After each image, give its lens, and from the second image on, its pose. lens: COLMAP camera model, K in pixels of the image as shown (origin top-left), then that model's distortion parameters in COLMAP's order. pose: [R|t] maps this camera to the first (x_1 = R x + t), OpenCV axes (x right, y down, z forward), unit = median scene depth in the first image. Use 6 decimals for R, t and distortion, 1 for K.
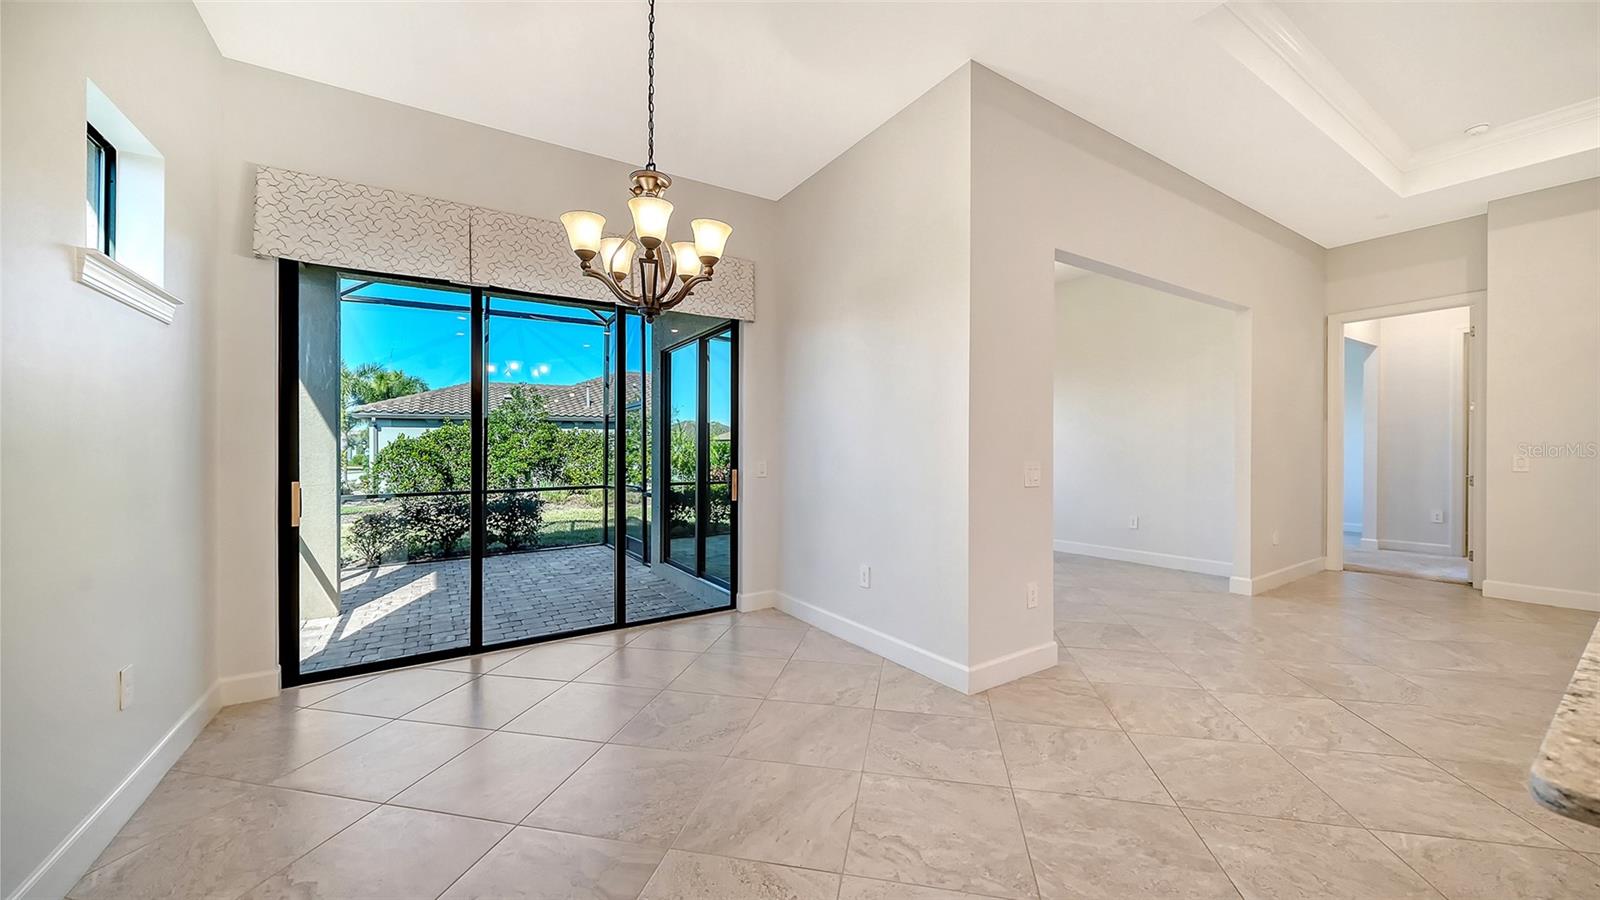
lens RADIAL K [[562.1, 0, 792.2], [0, 562.1, 447.8], [0, 0, 1]] dist [-0.002414, -0.000911]
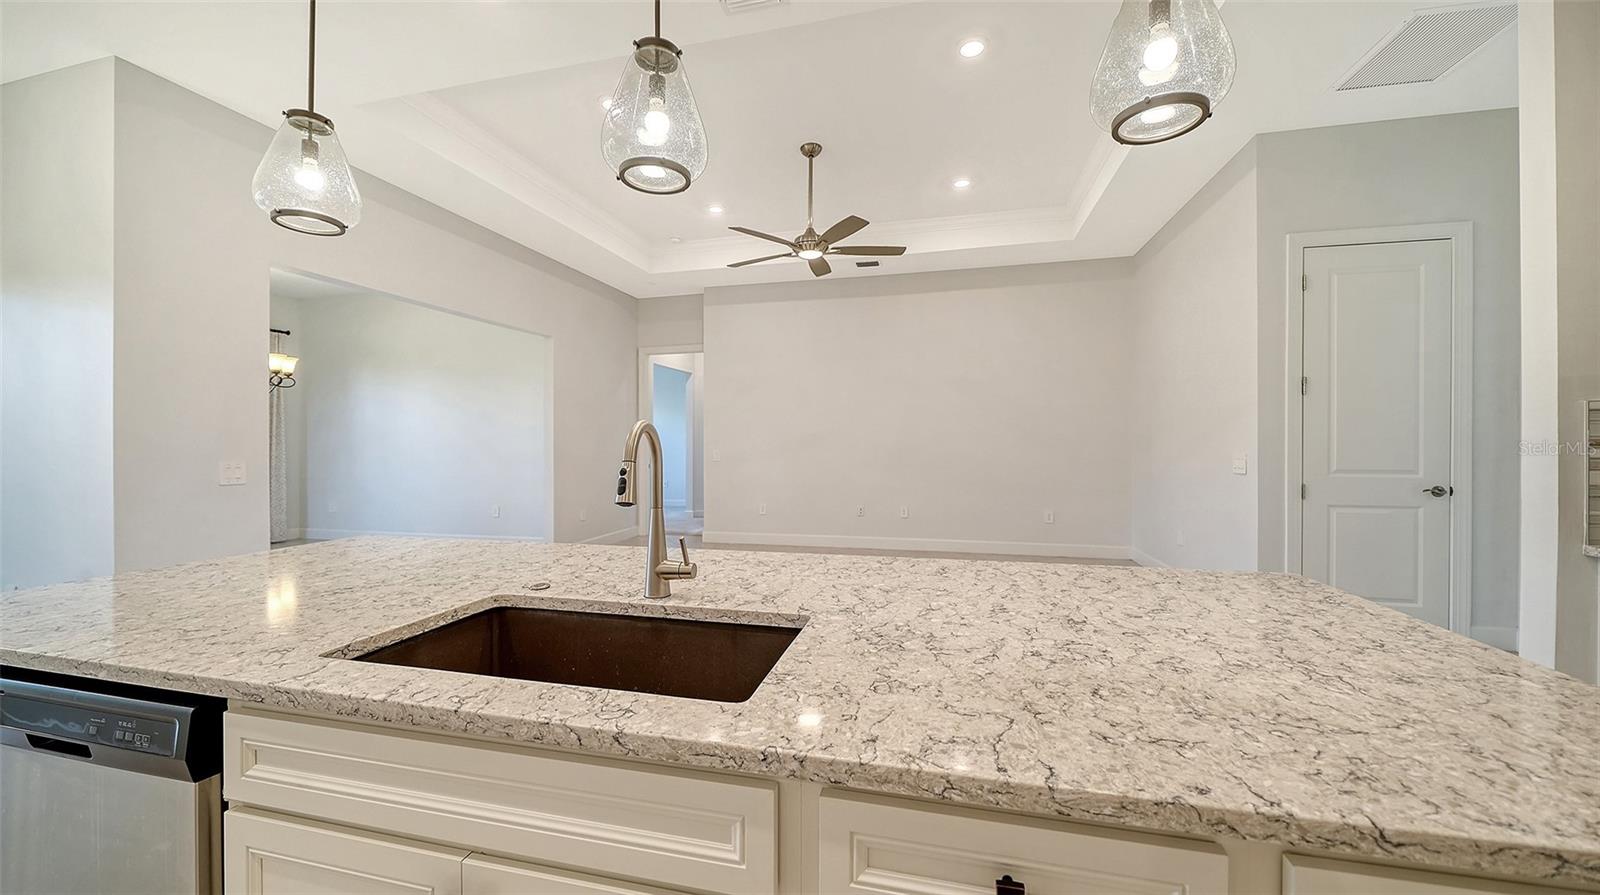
lens RADIAL K [[597.0, 0, 804.7], [0, 597.0, 443.2], [0, 0, 1]] dist [-0.004672, -0.000586]
pose [[0.728402, 0.003115, 0.685143, 0.187952], [-0.003526, 0.999993, -0.000797, -0.004895], [-0.685141, -0.001835, 0.728409, -0.228321]]
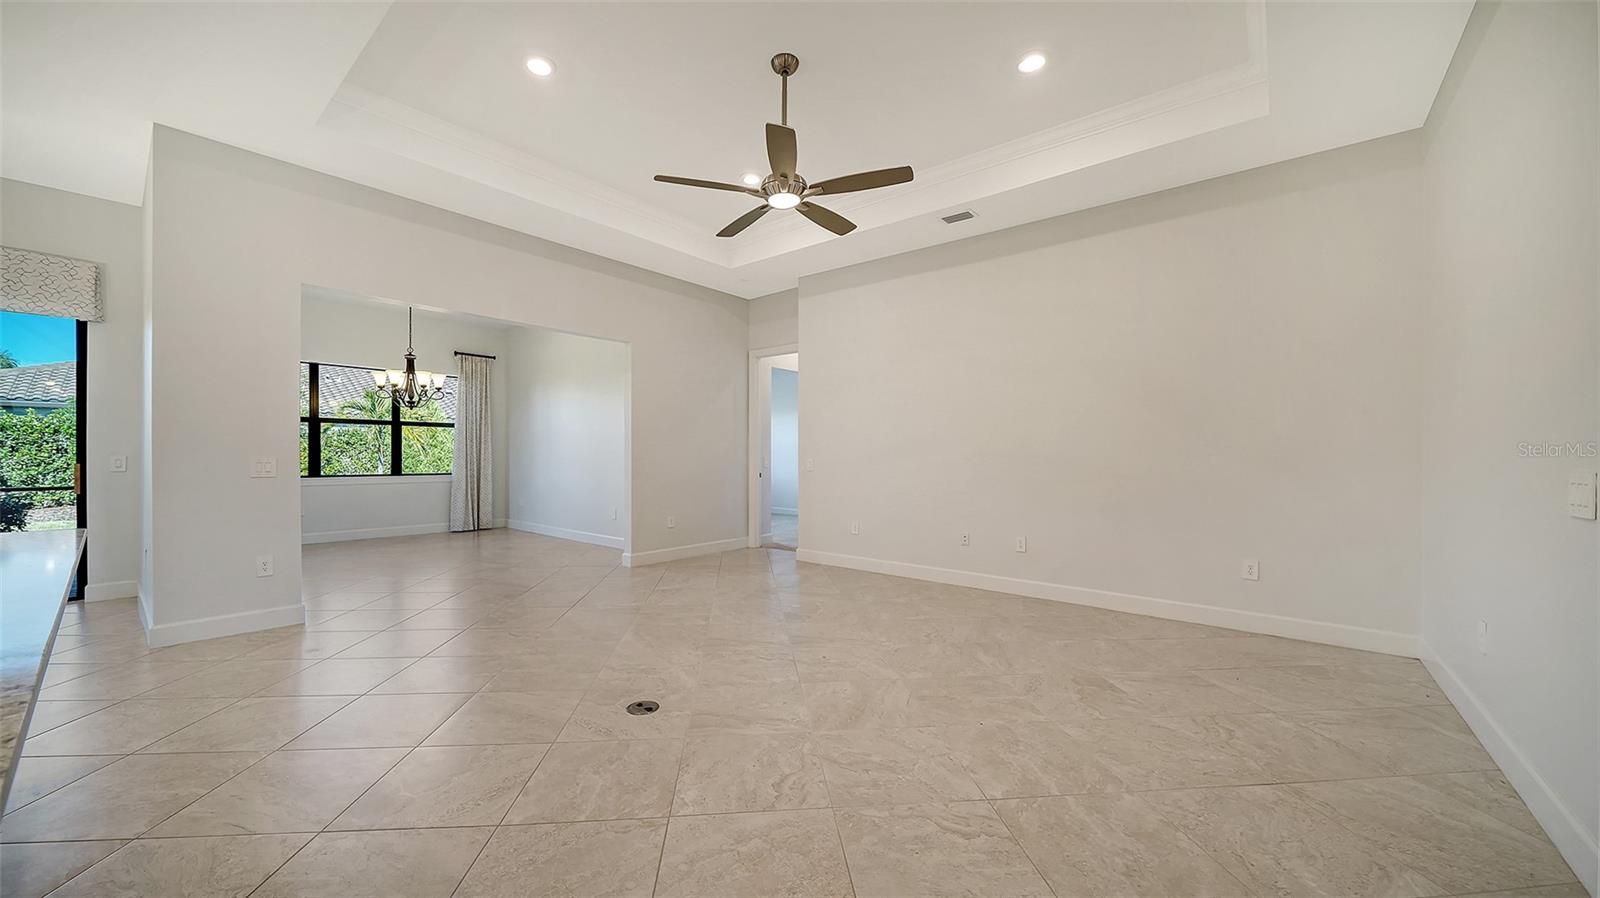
lens RADIAL K [[576.8, 0, 800.1], [0, 576.8, 453.3], [0, 0, 1]] dist [-0.006960, 0.000078]
pose [[0.953810, 0.014991, 0.300037, 0.478219], [-0.015539, 0.999879, -0.000557, -0.000308], [-0.300009, -0.004131, 0.953927, -0.223299]]
